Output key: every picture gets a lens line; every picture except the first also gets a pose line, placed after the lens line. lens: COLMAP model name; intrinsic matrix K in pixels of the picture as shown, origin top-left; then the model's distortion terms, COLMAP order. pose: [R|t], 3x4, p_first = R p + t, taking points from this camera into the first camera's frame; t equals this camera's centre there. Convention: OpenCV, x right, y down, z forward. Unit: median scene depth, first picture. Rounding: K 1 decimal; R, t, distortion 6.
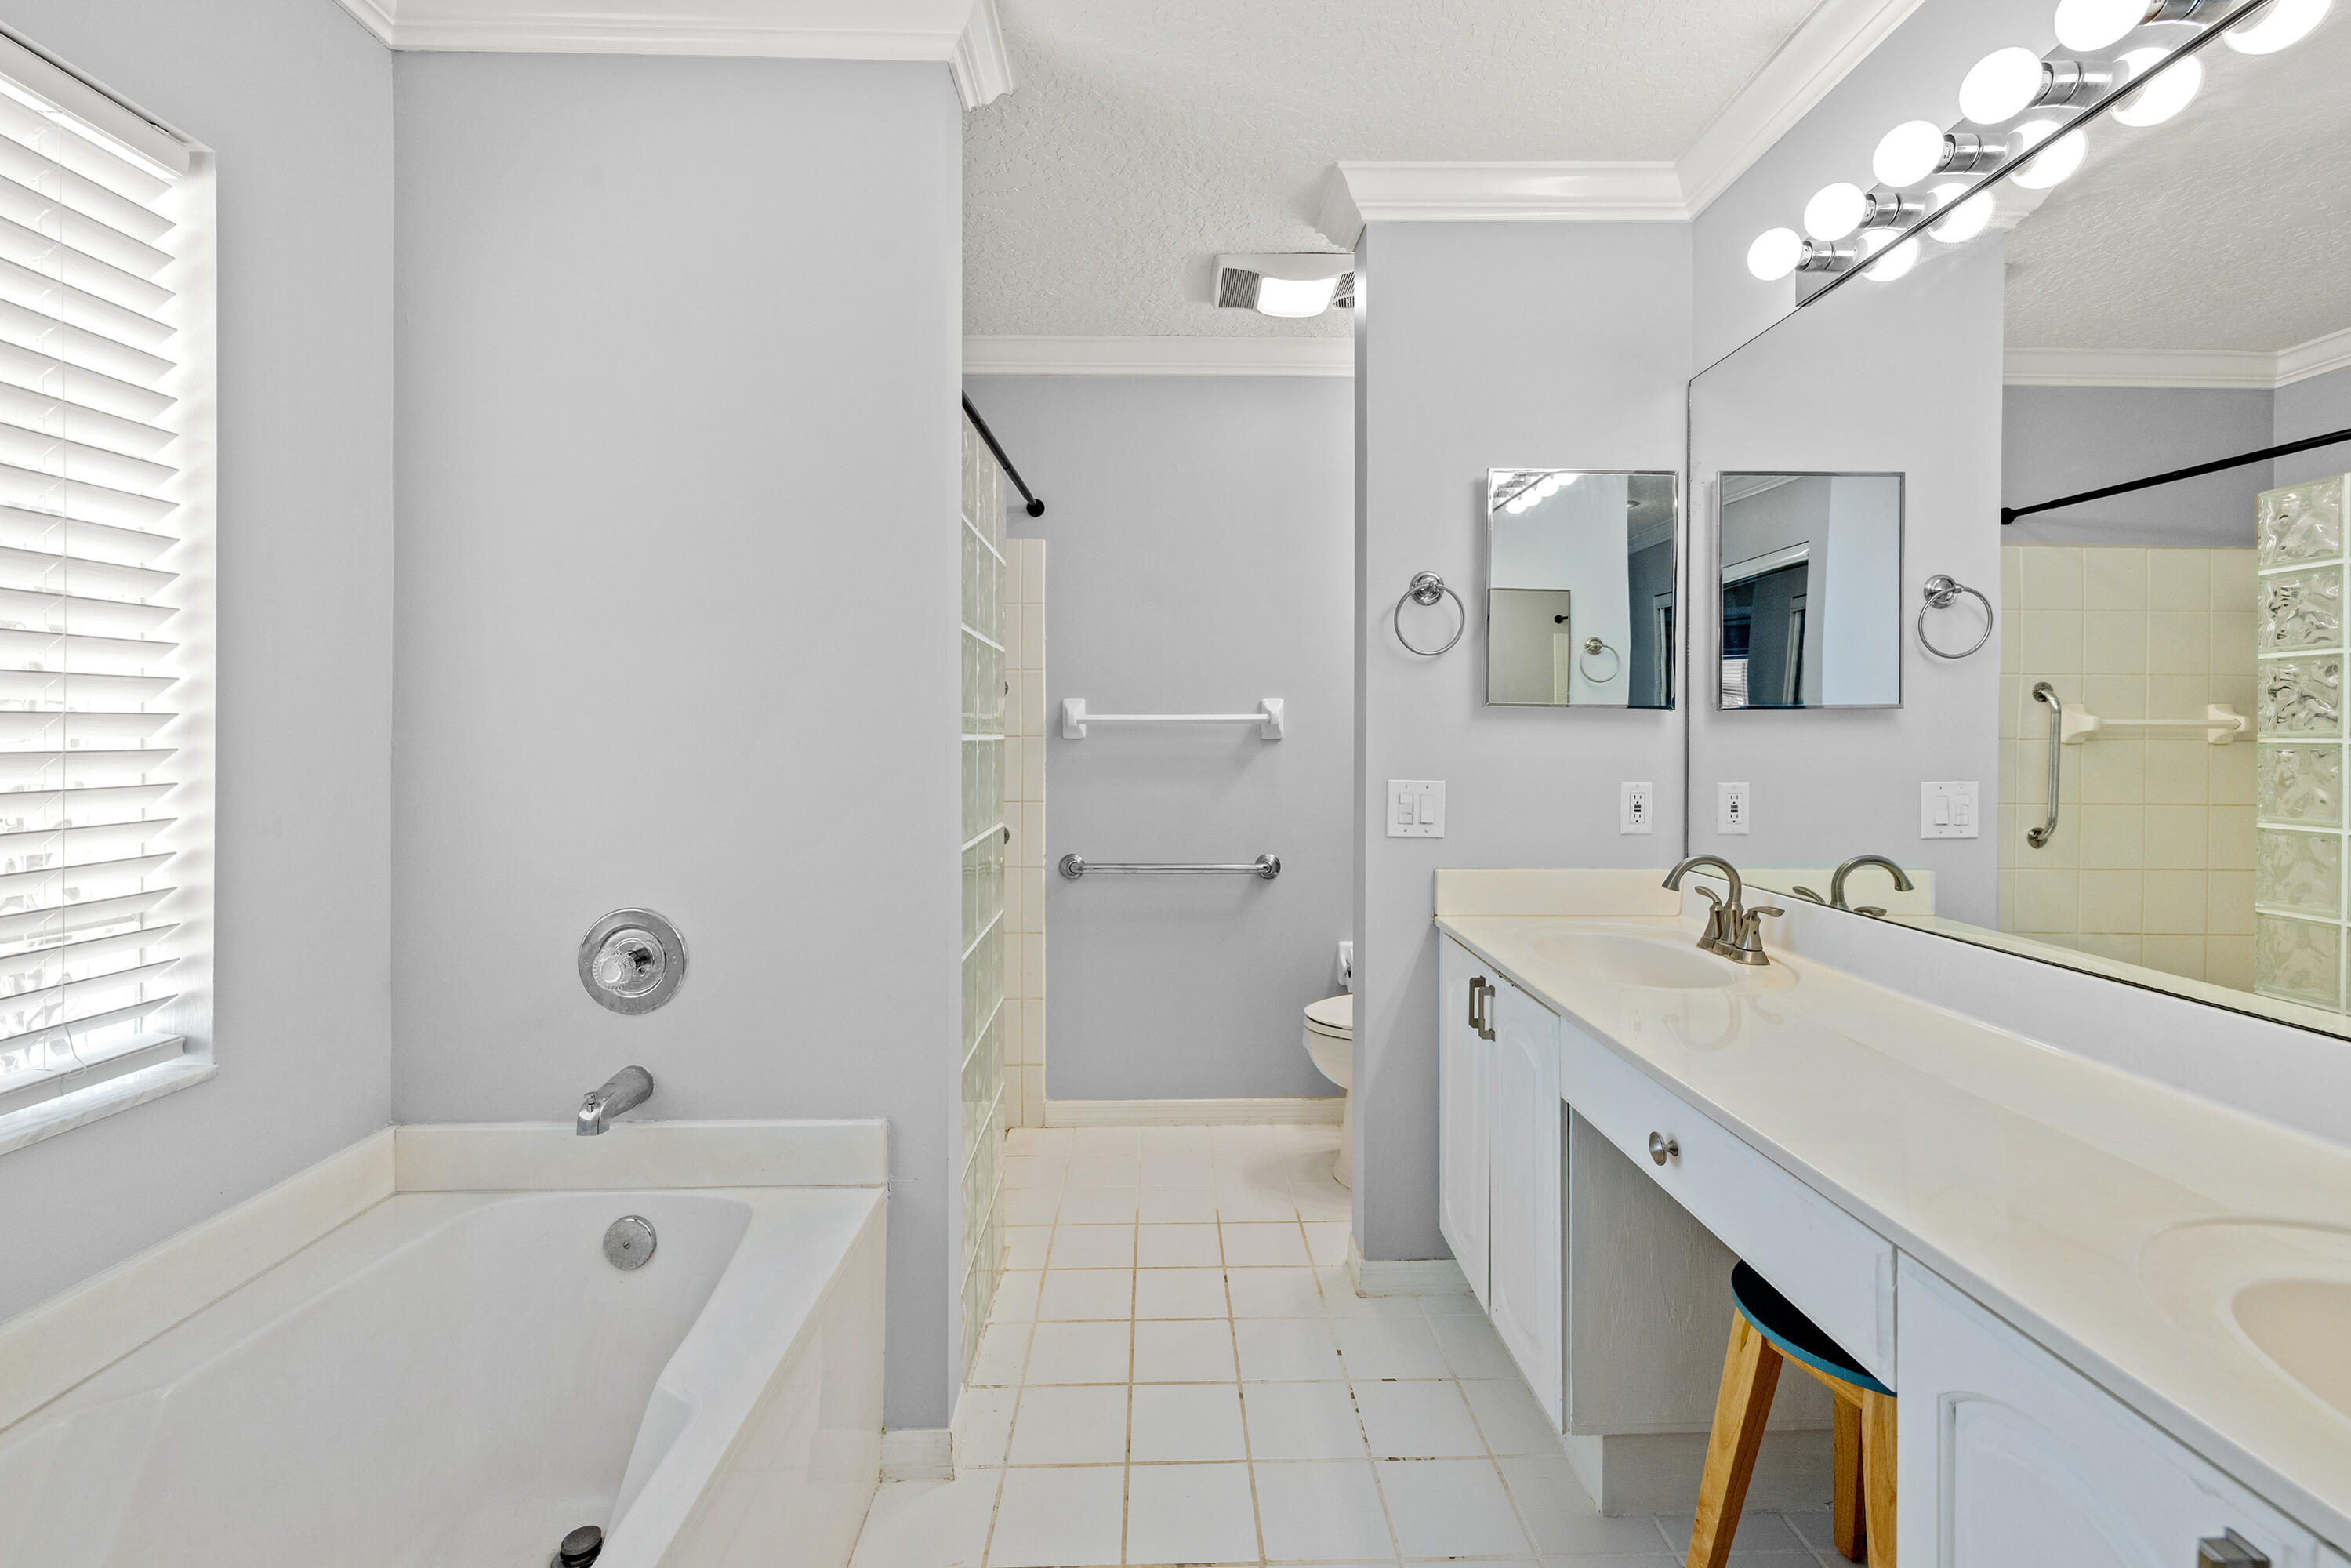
lens RADIAL K [[1039.2, 0, 1180.8], [0, 1039.2, 729.7], [0, 0, 1]] dist [0.003628, 0.000168]
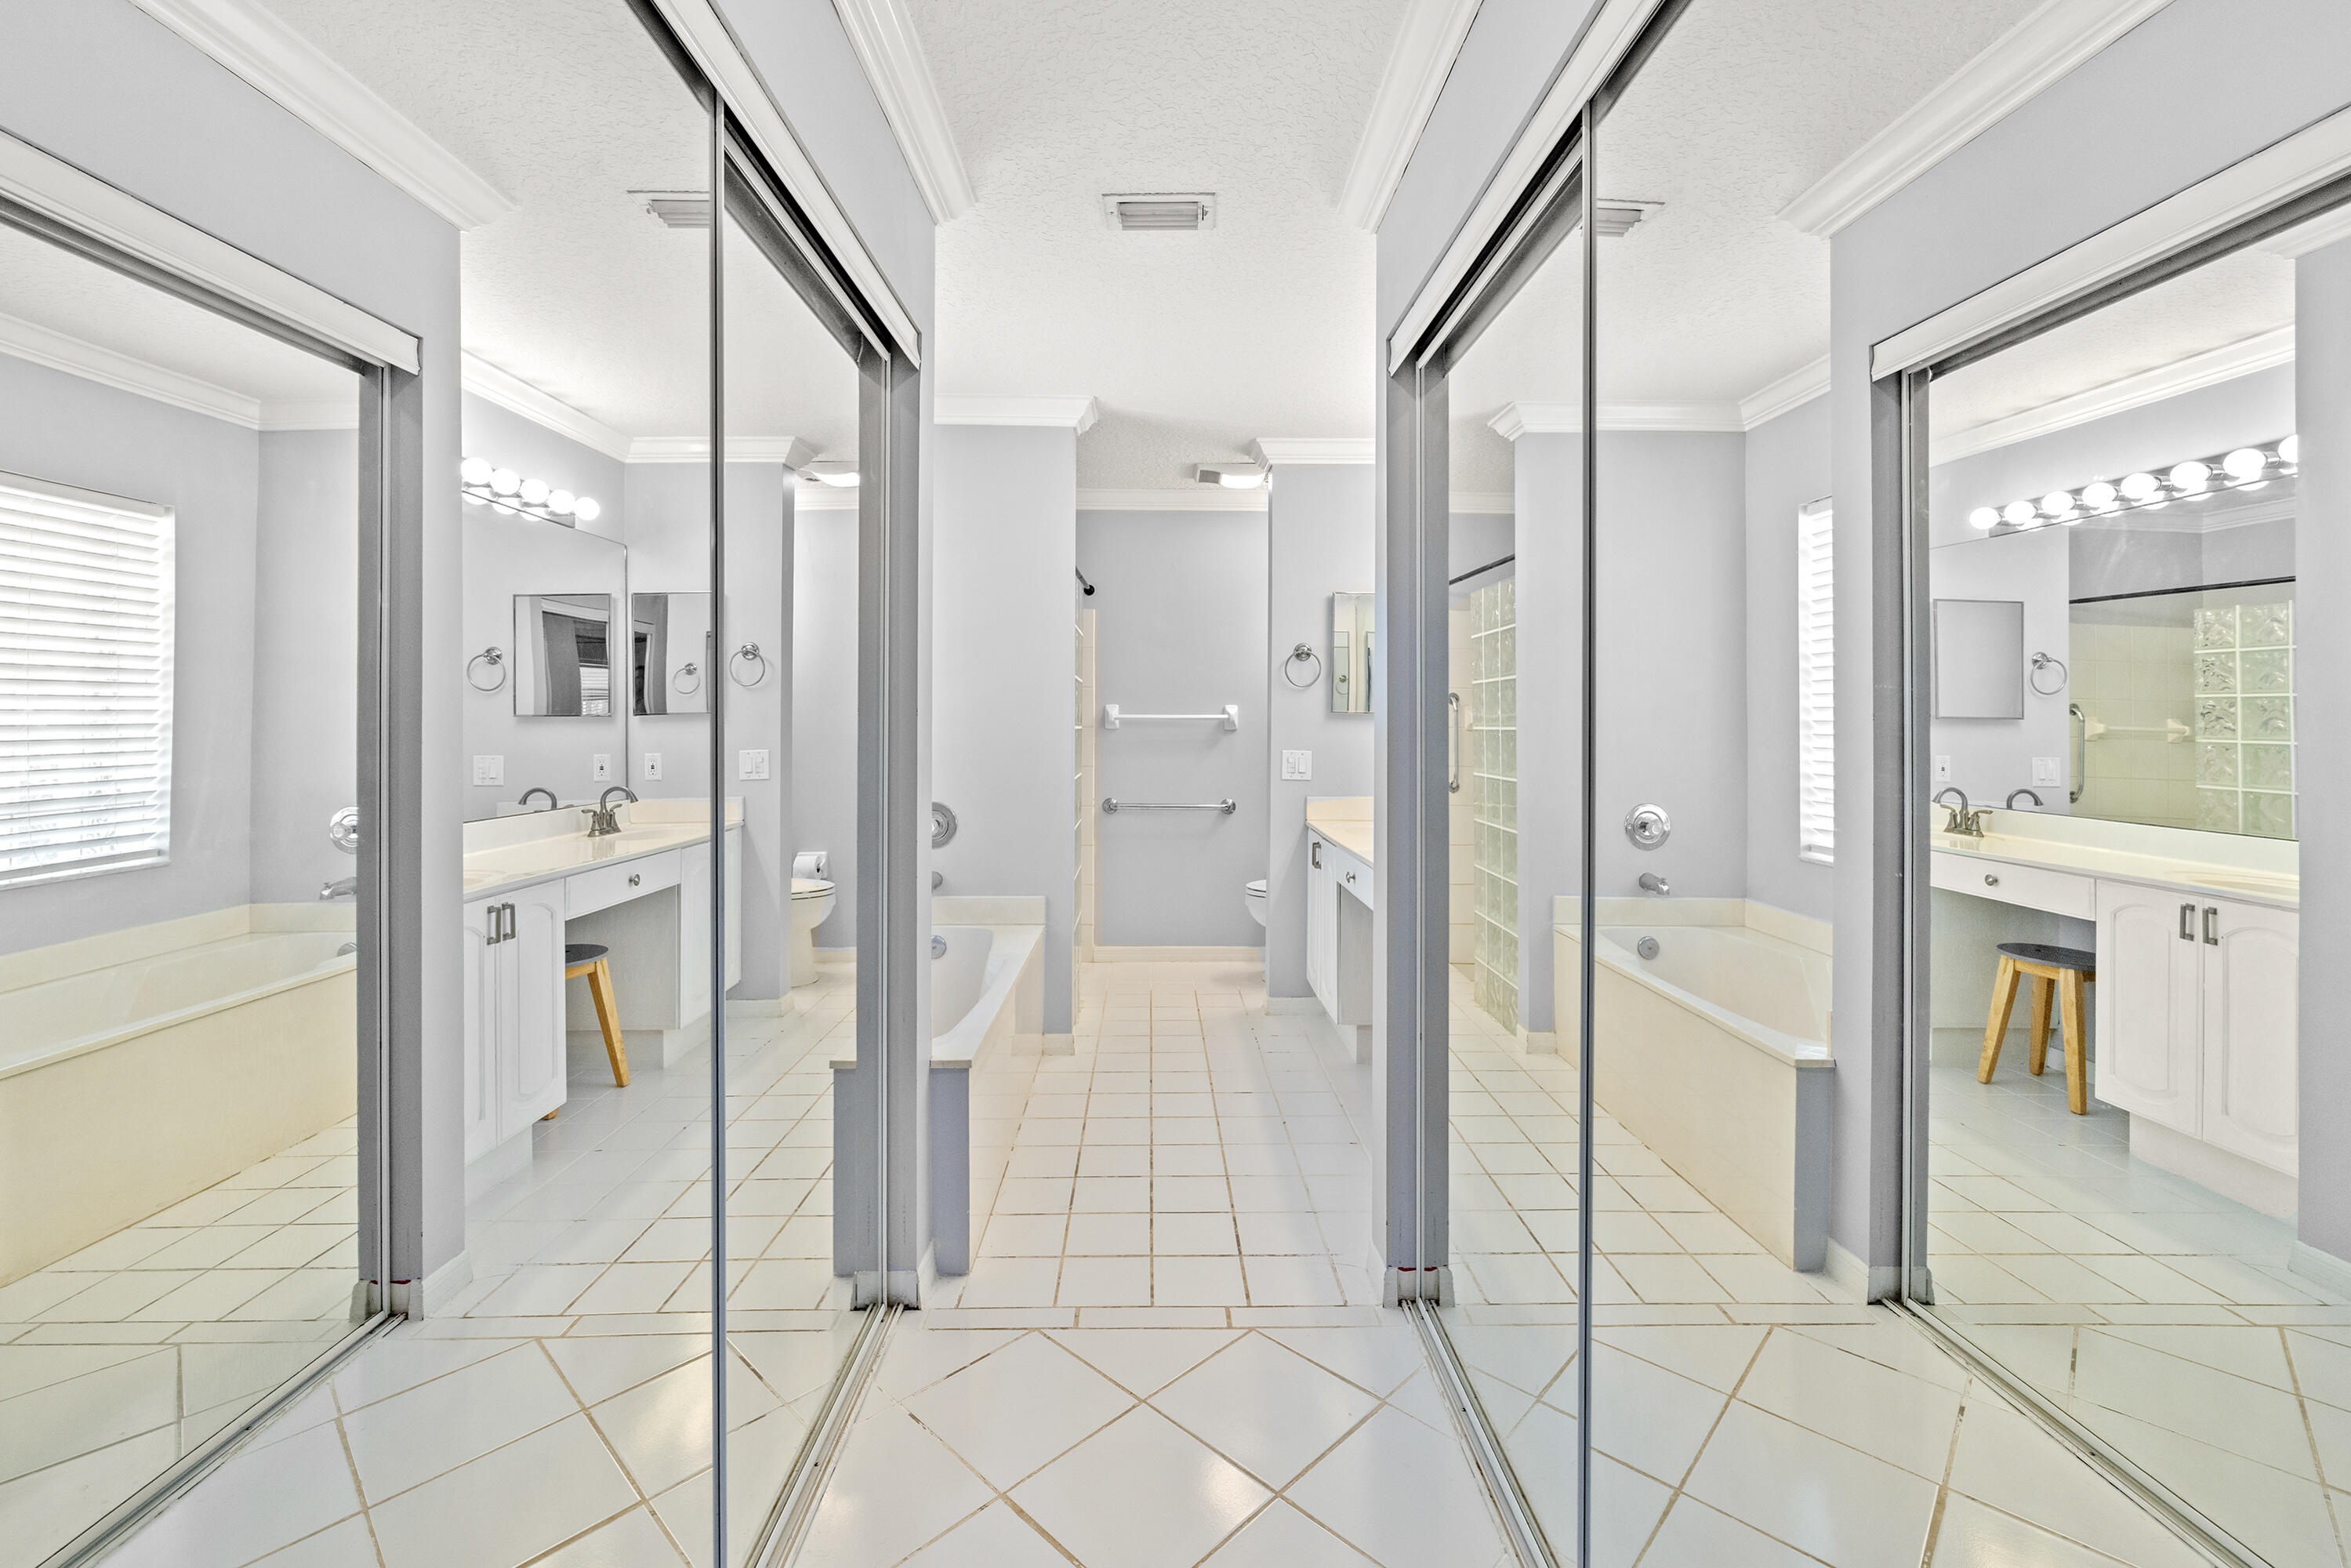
lens RADIAL K [[1039.2, 0, 1162.1], [0, 1039.2, 718.9], [0, 0, 1]] dist [0.003628, 0.000168]
pose [[0.999931, 0.004111, -0.010973, -0.004197], [-0.004155, 0.999983, -0.003984, -0.001667], [0.010956, 0.004030, 0.999932, -0.819738]]
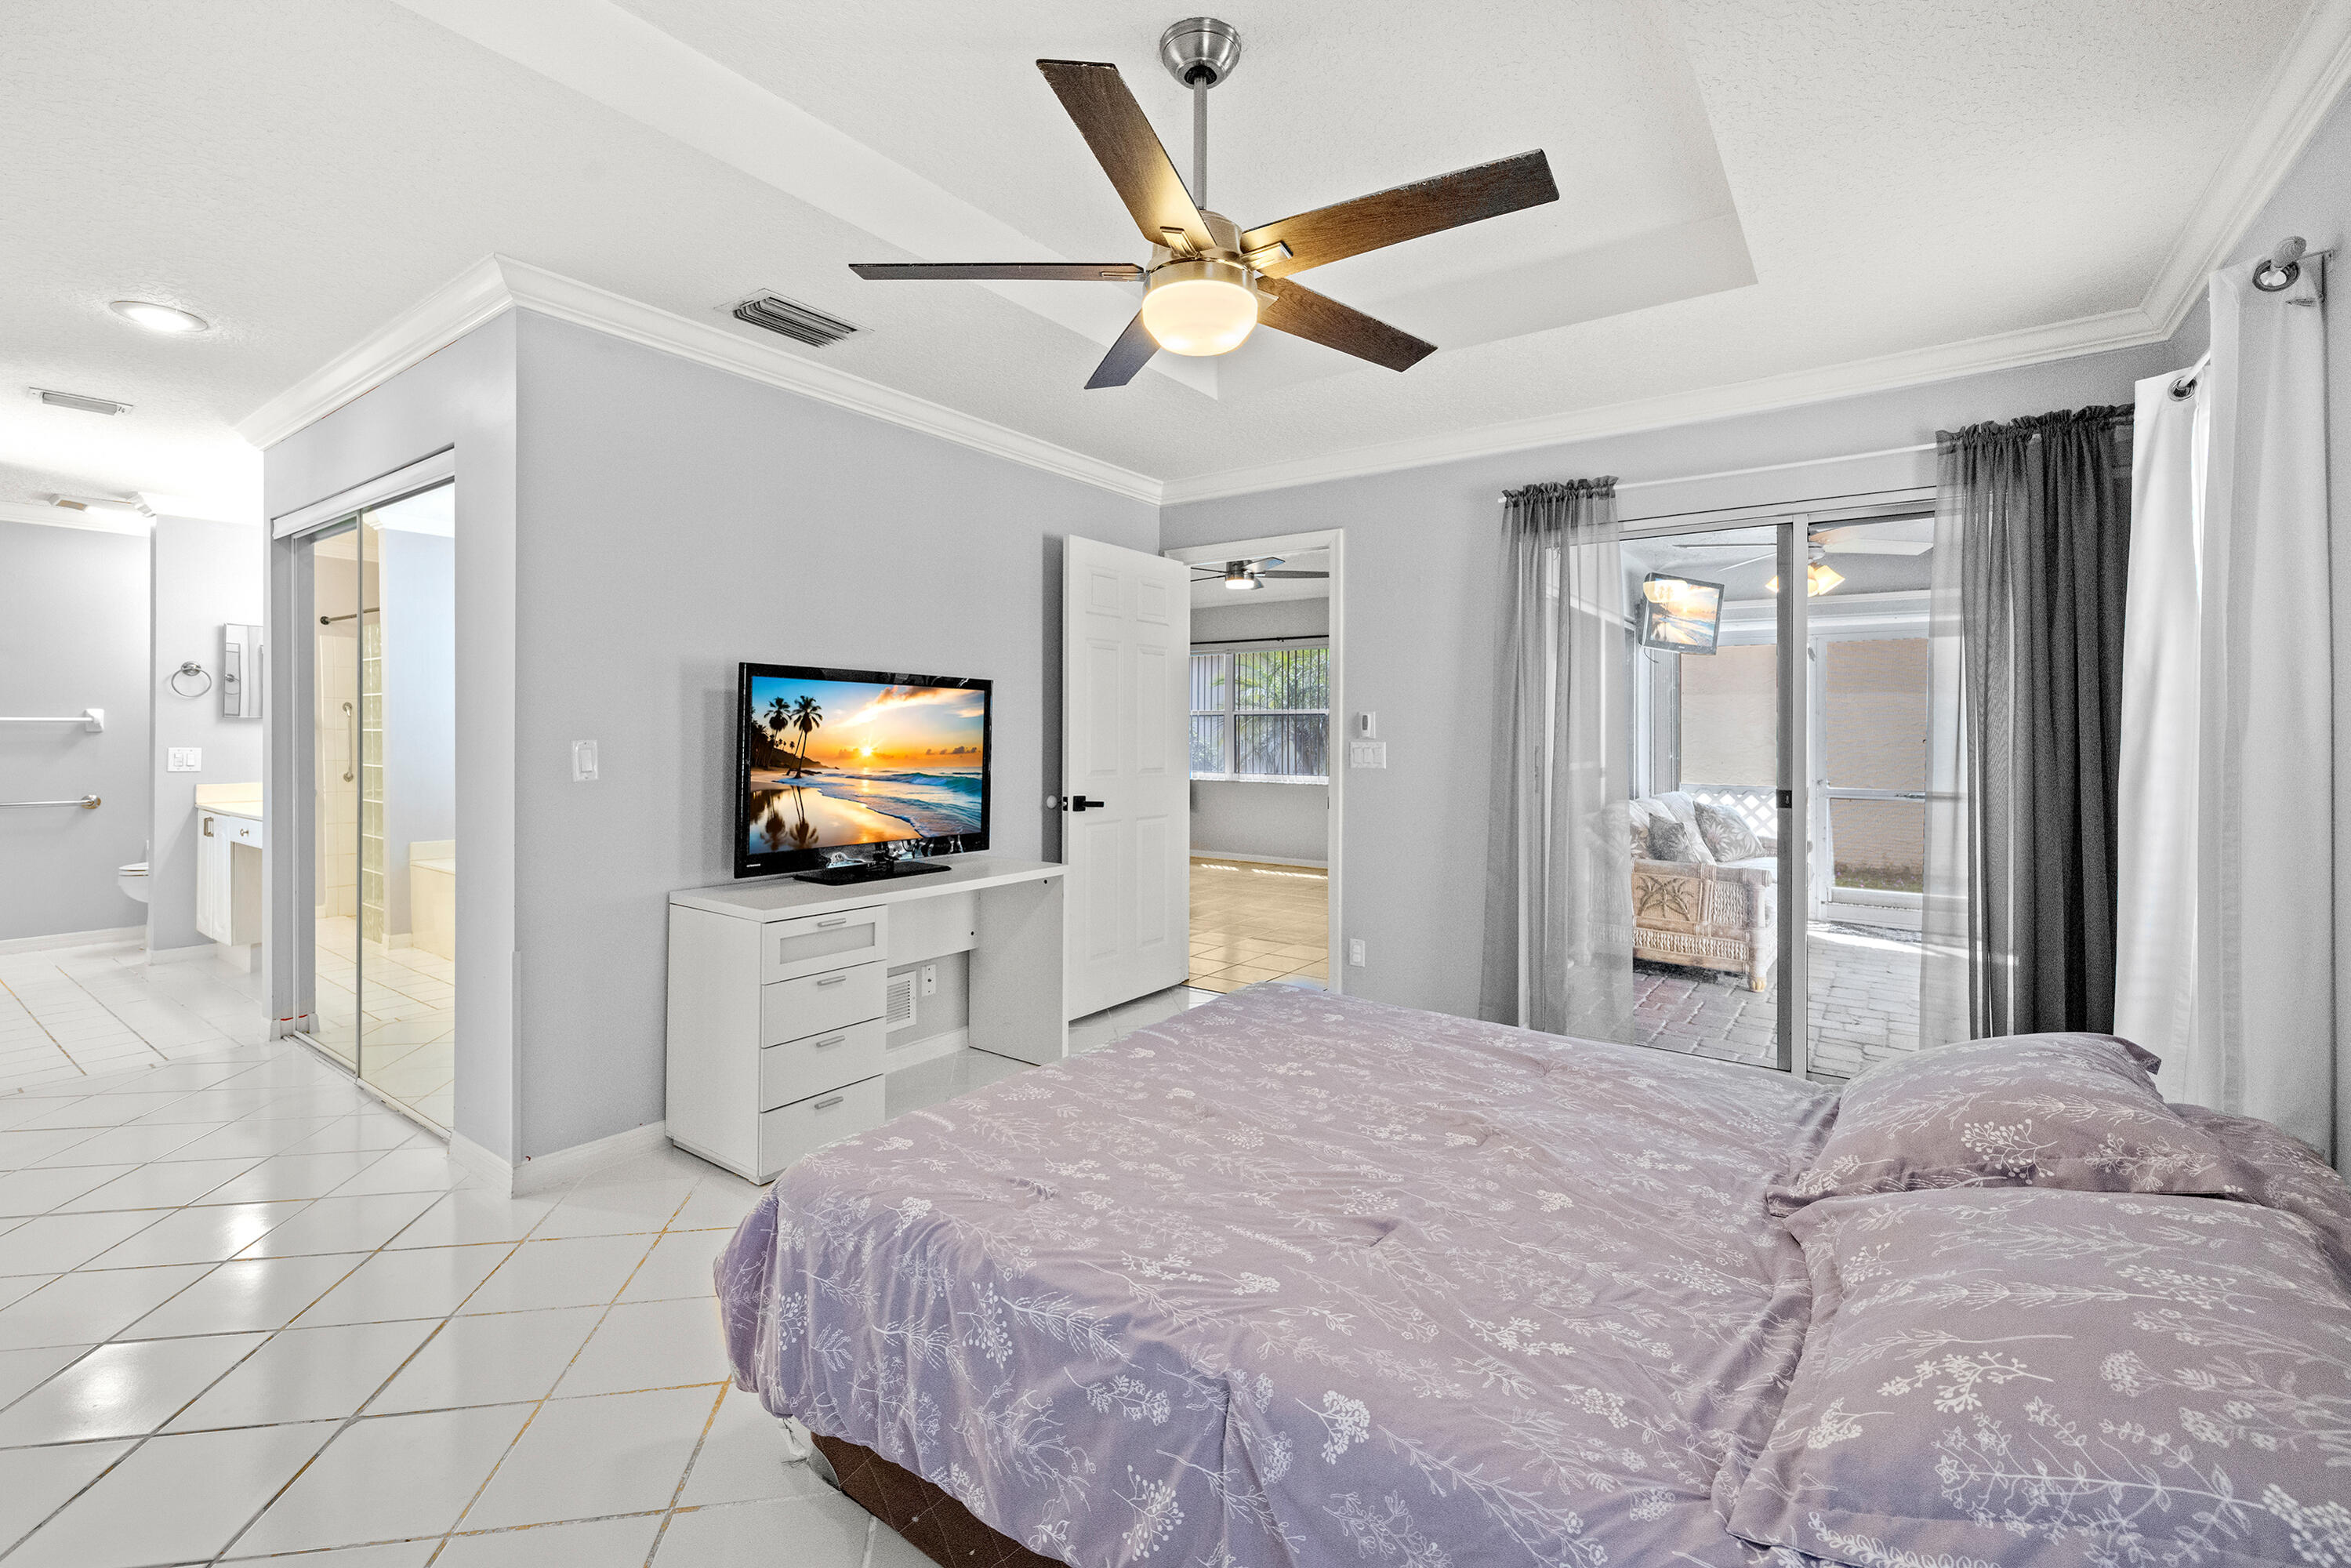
lens RADIAL K [[1039.2, 0, 1178.0], [0, 1039.2, 709.1], [0, 0, 1]] dist [0.003628, 0.000168]
pose [[0.617221, 0.001862, 0.786787, -0.219665], [0.002681, 0.999986, -0.004470, -0.020849], [-0.786785, 0.004868, 0.617208, -1.992229]]
